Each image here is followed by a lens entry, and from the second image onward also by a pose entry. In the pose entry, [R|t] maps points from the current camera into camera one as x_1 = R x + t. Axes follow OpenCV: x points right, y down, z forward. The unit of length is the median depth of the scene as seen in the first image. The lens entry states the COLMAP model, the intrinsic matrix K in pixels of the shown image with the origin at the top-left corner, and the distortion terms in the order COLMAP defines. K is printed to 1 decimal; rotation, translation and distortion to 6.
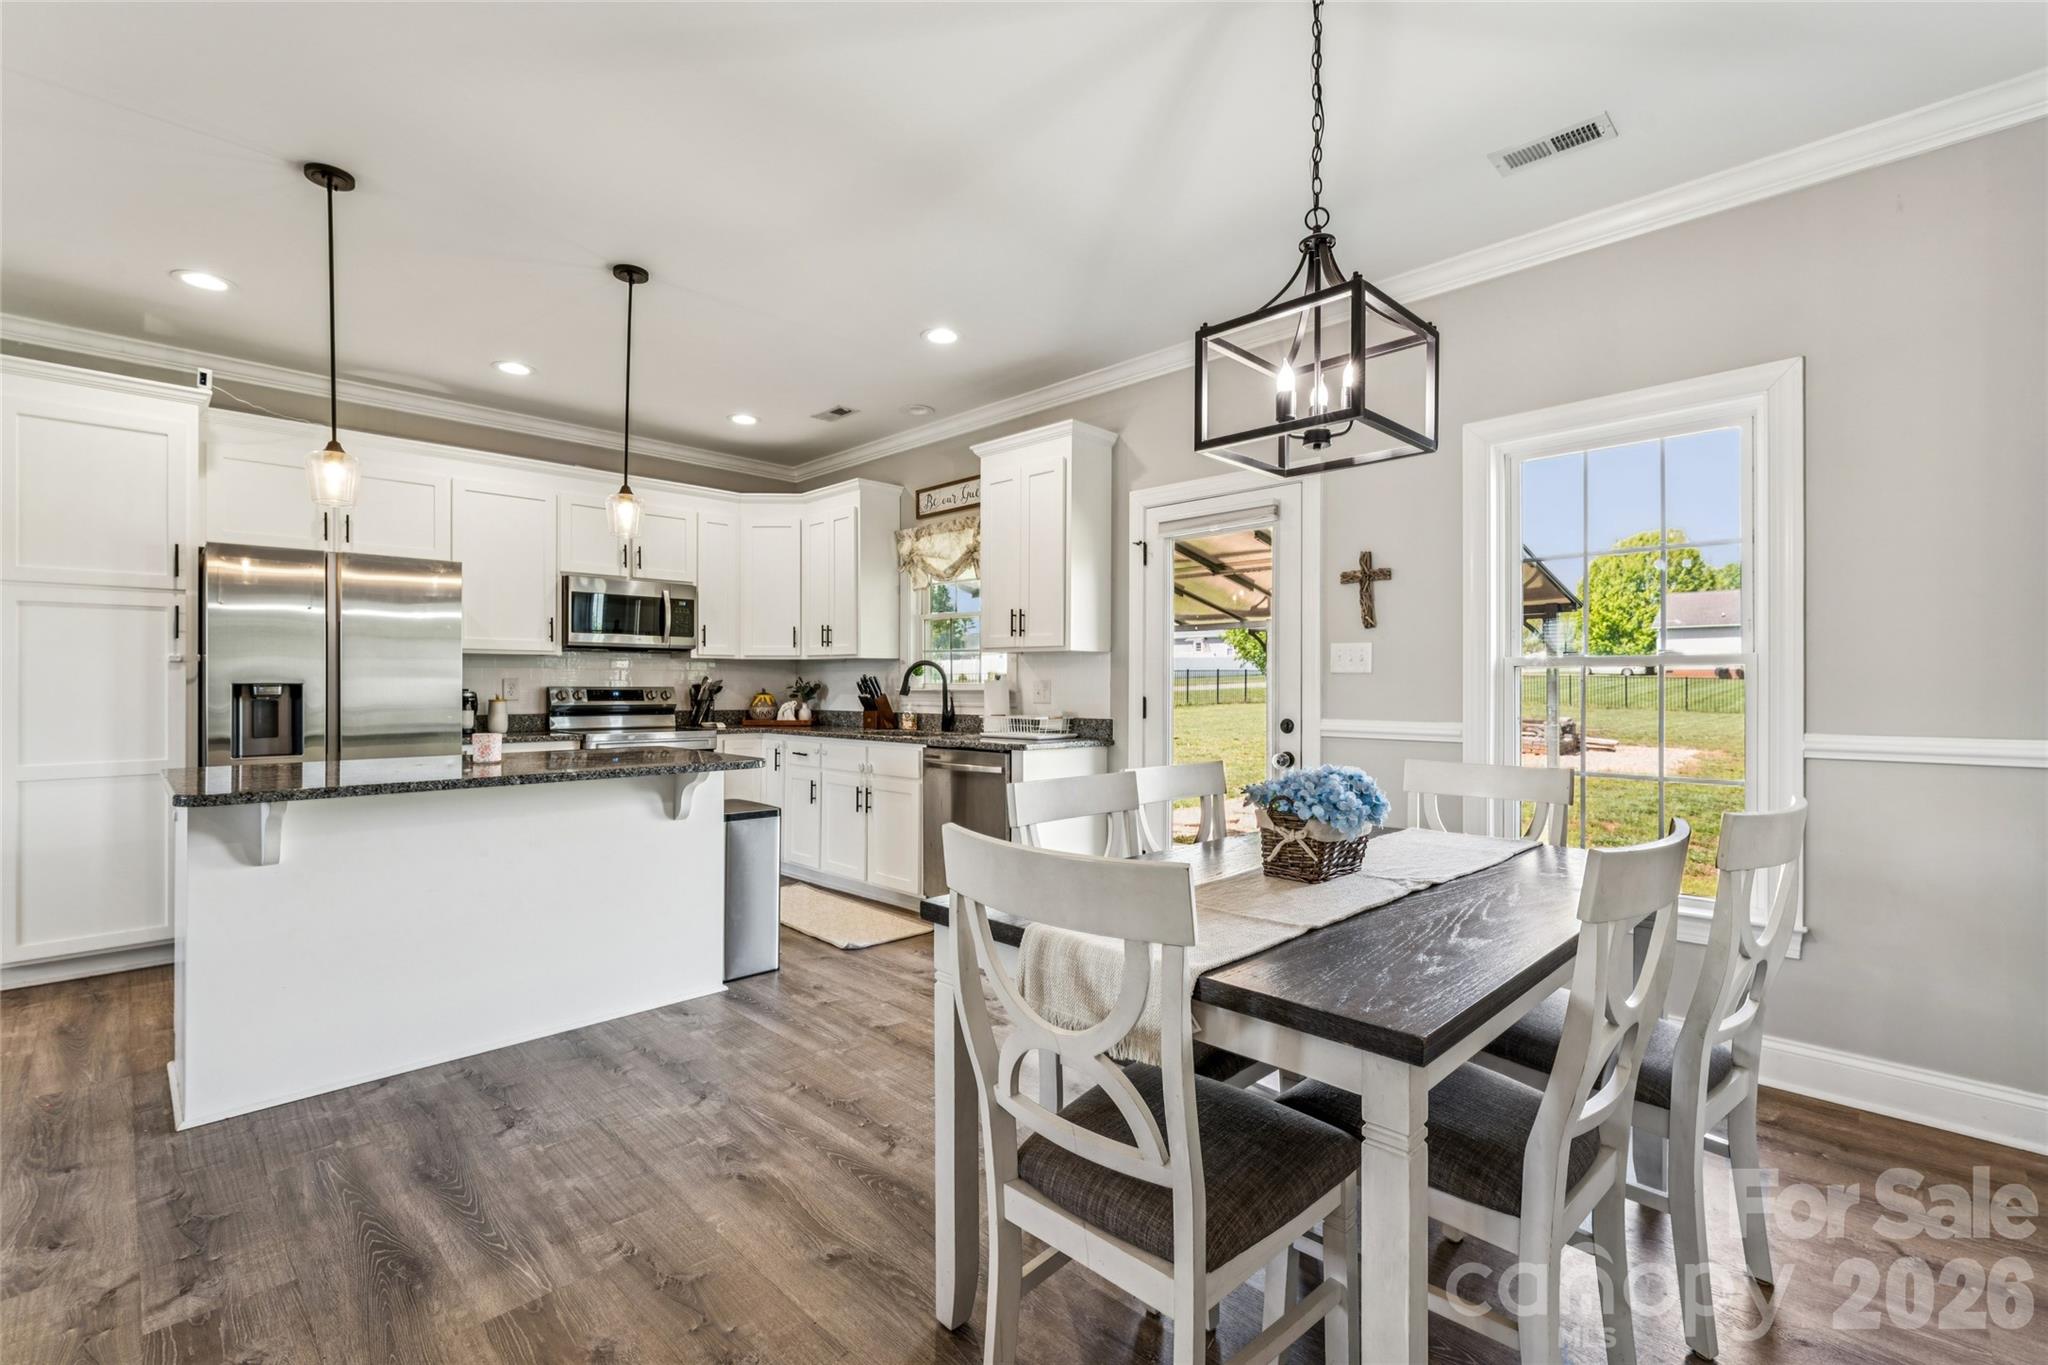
lens RADIAL K [[892.2, 0, 1021.1], [0, 892.2, 683.3], [0, 0, 1]] dist [0.000940, 0.000308]
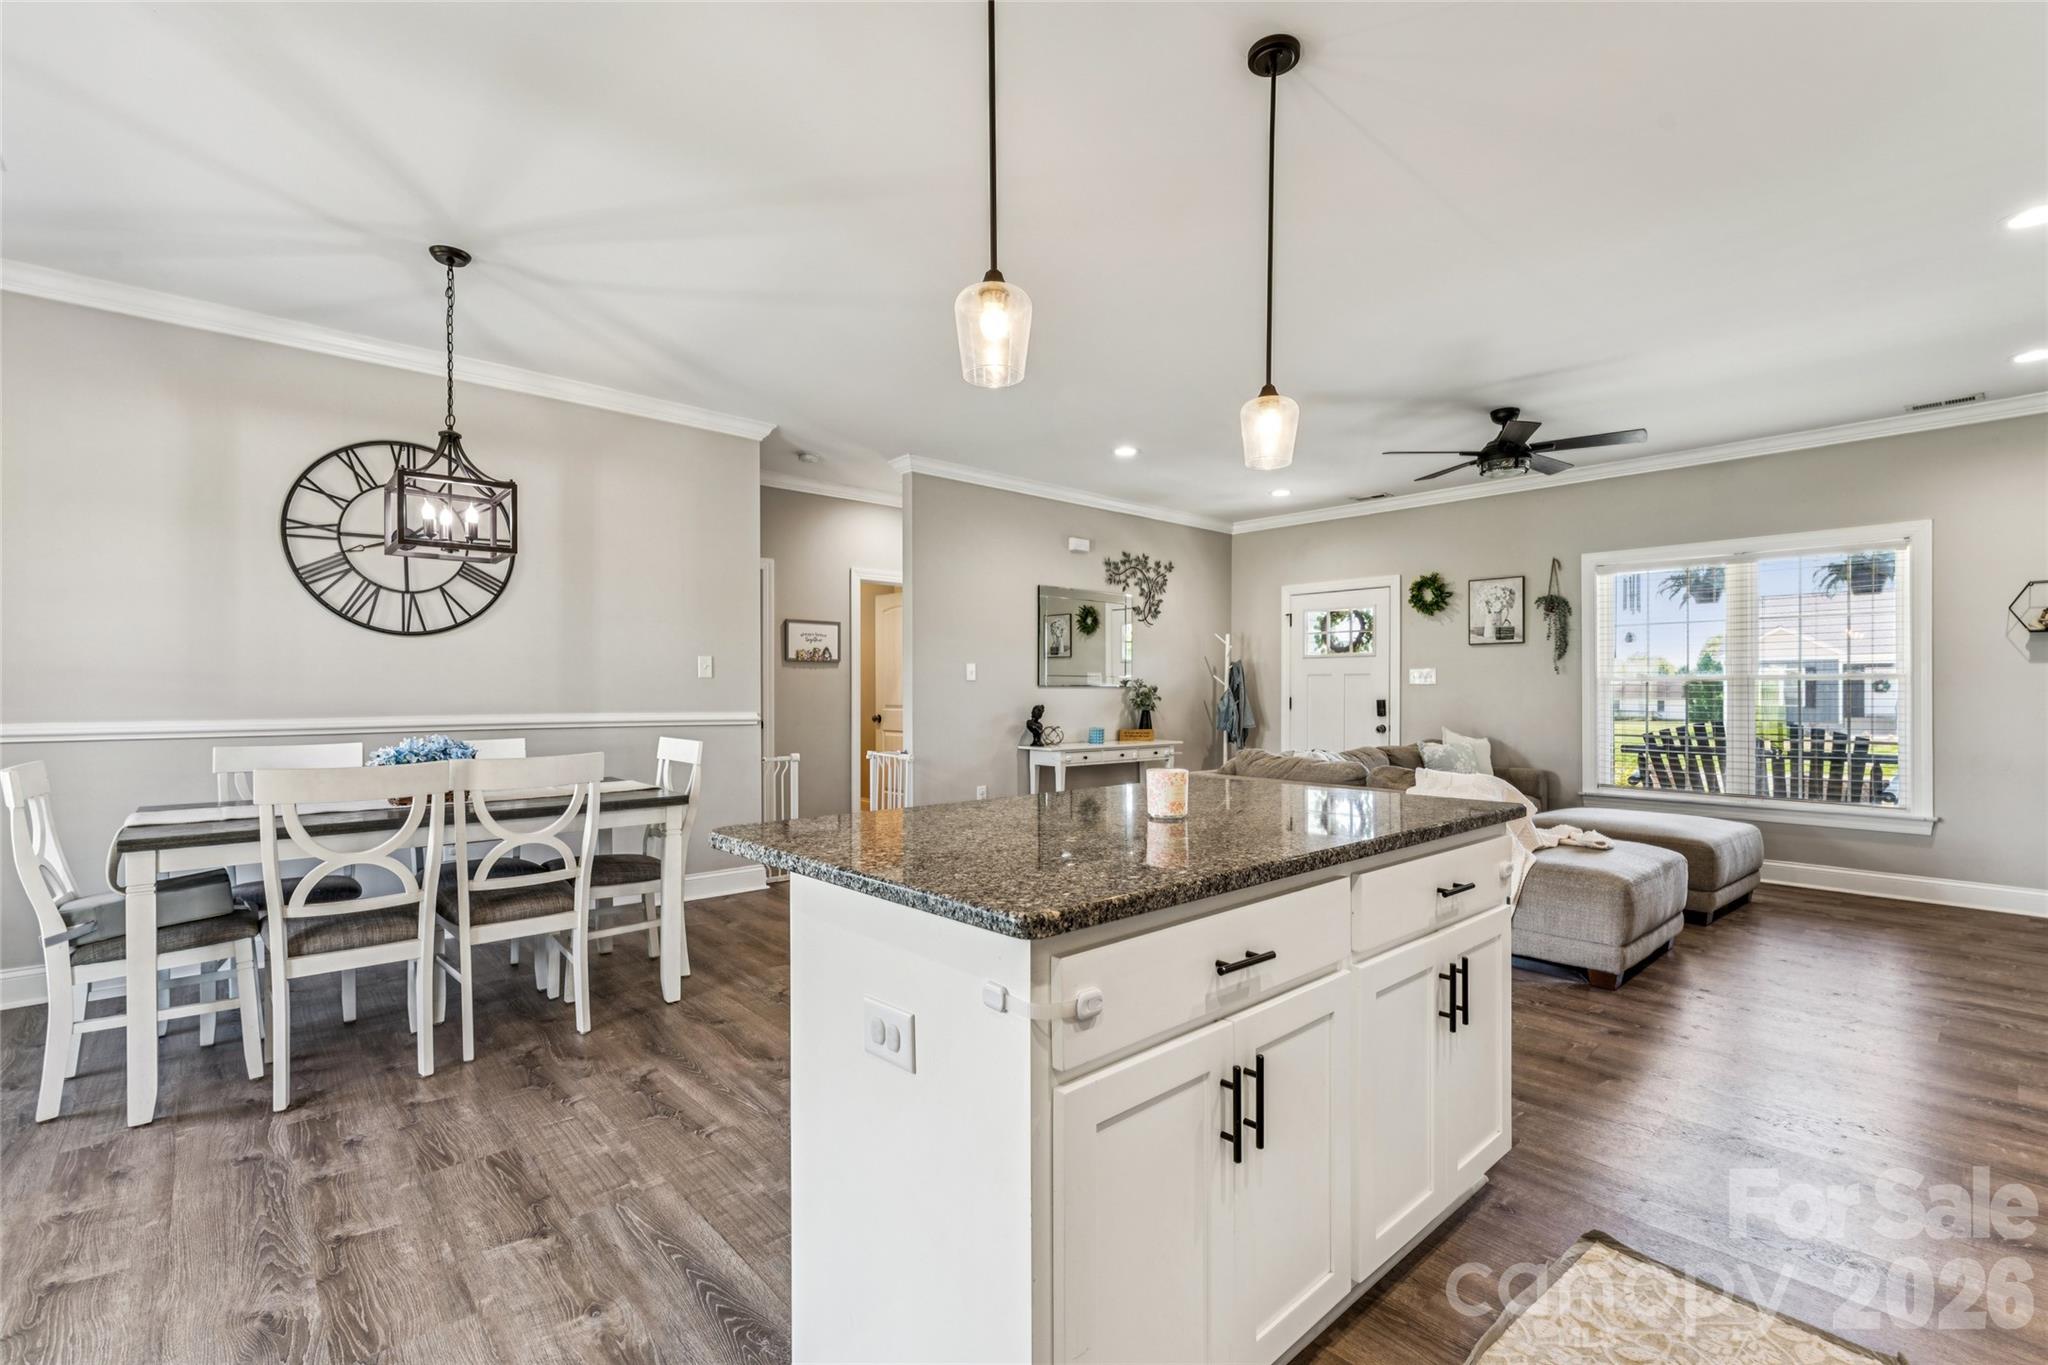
lens RADIAL K [[906.1, 0, 1024.6], [0, 906.1, 692.9], [0, 0, 1]] dist [-0.001033, -0.000598]
pose [[-0.998496, -0.003709, 0.054702, -0.324367], [-0.003702, 0.999993, 0.000227, 0.002297], [-0.054703, 0.000024, -0.998503, 0.988683]]
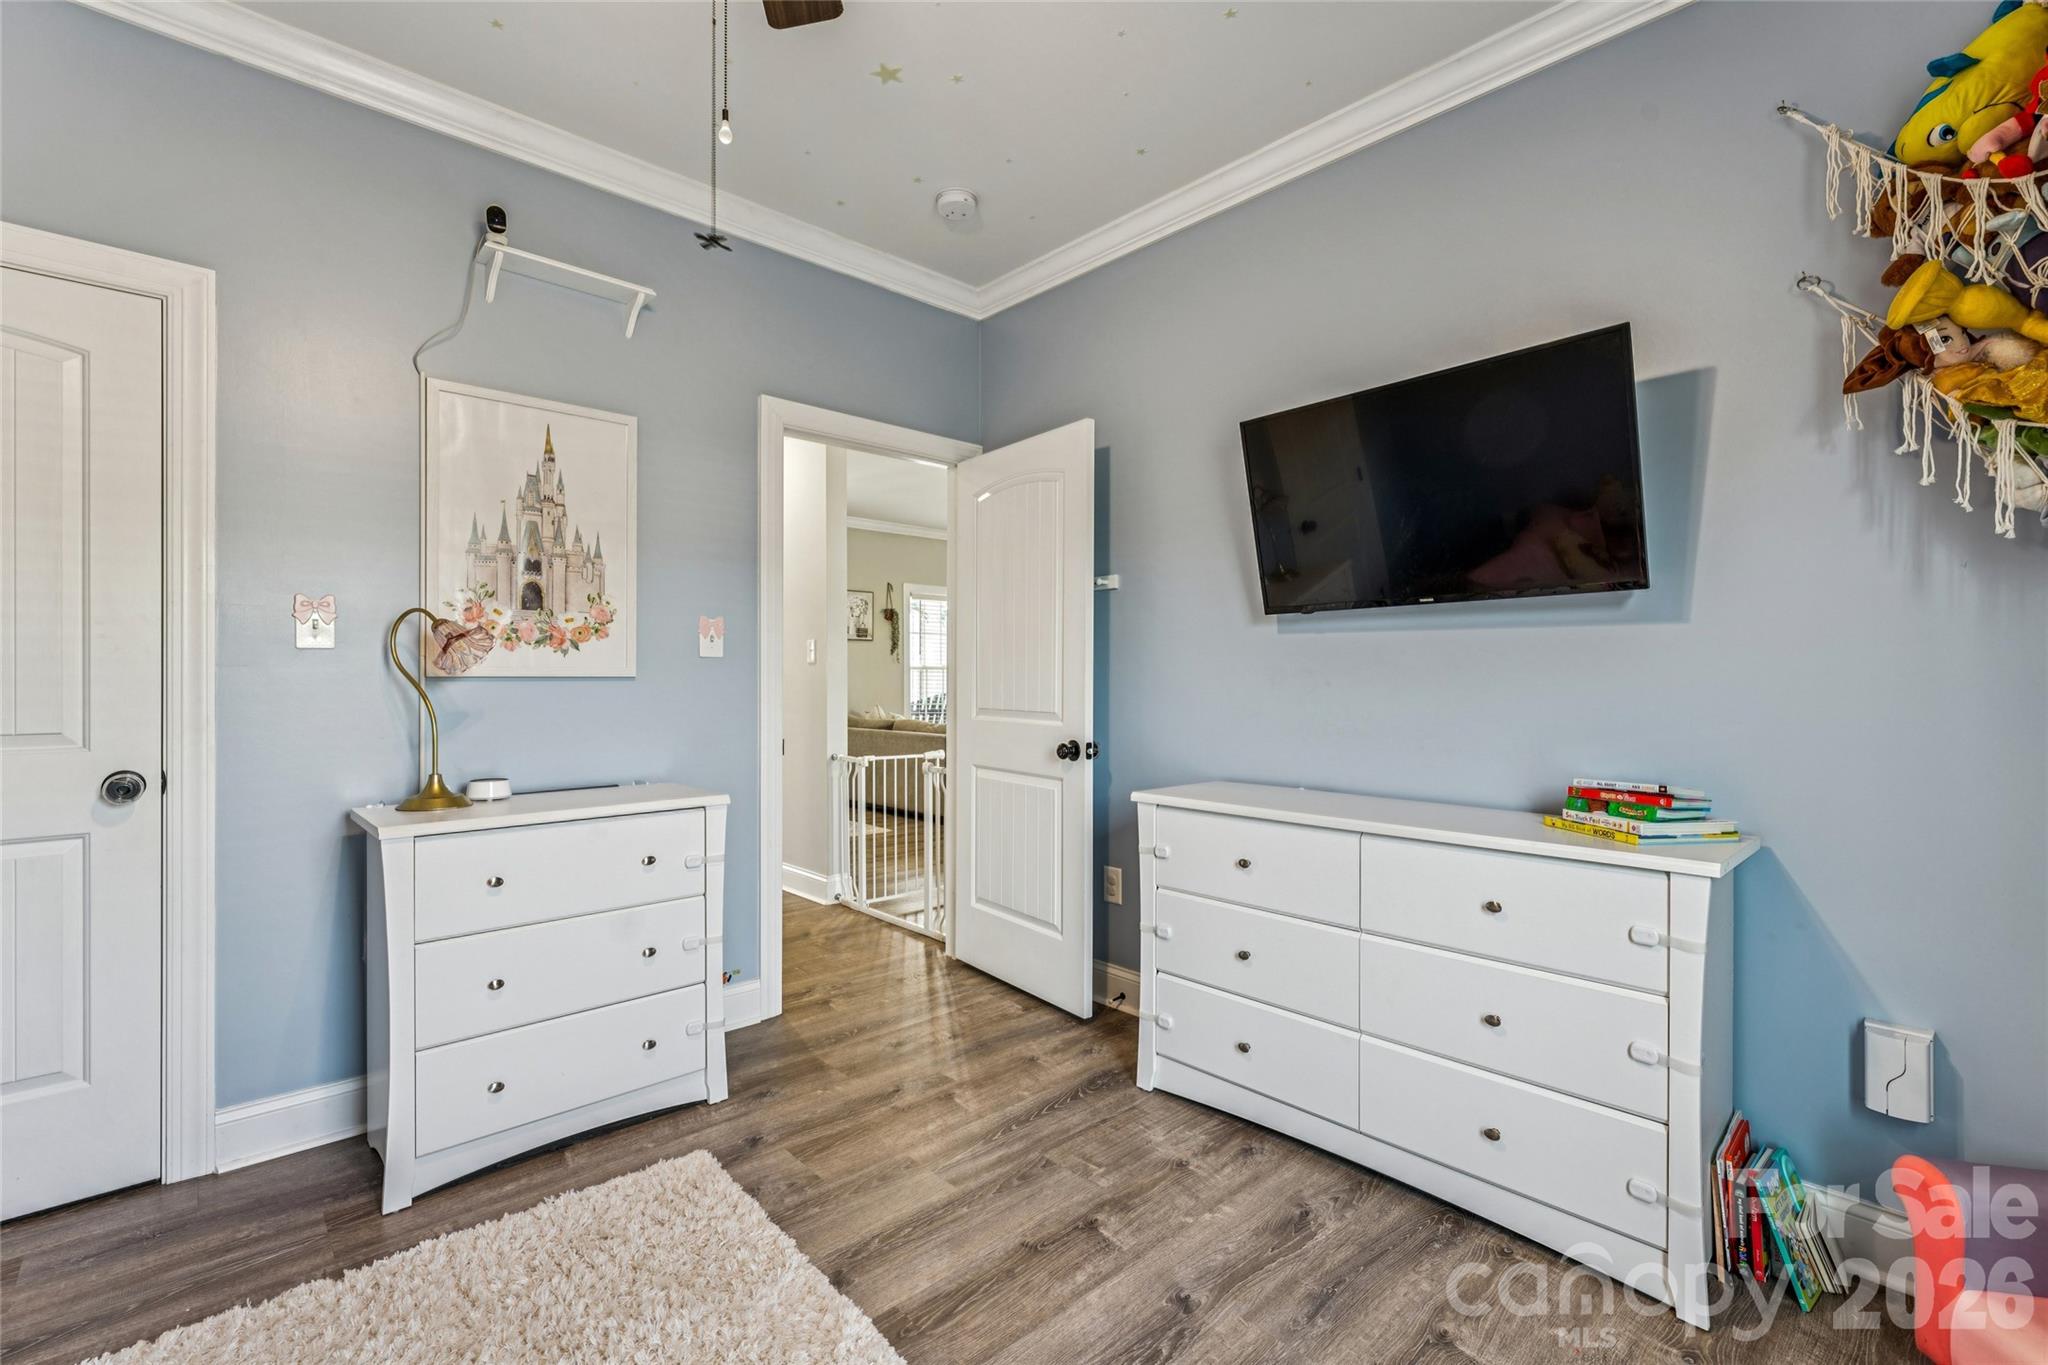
lens RADIAL K [[897.2, 0, 1022.2], [0, 897.2, 681.6], [0, 0, 1]] dist [0.000907, -0.000243]
pose [[-0.063642, 0.001979, -0.997971, 0.812563], [0.003182, 0.999993, 0.001780, 0.008107], [0.997968, -0.003062, -0.063648, 0.047675]]
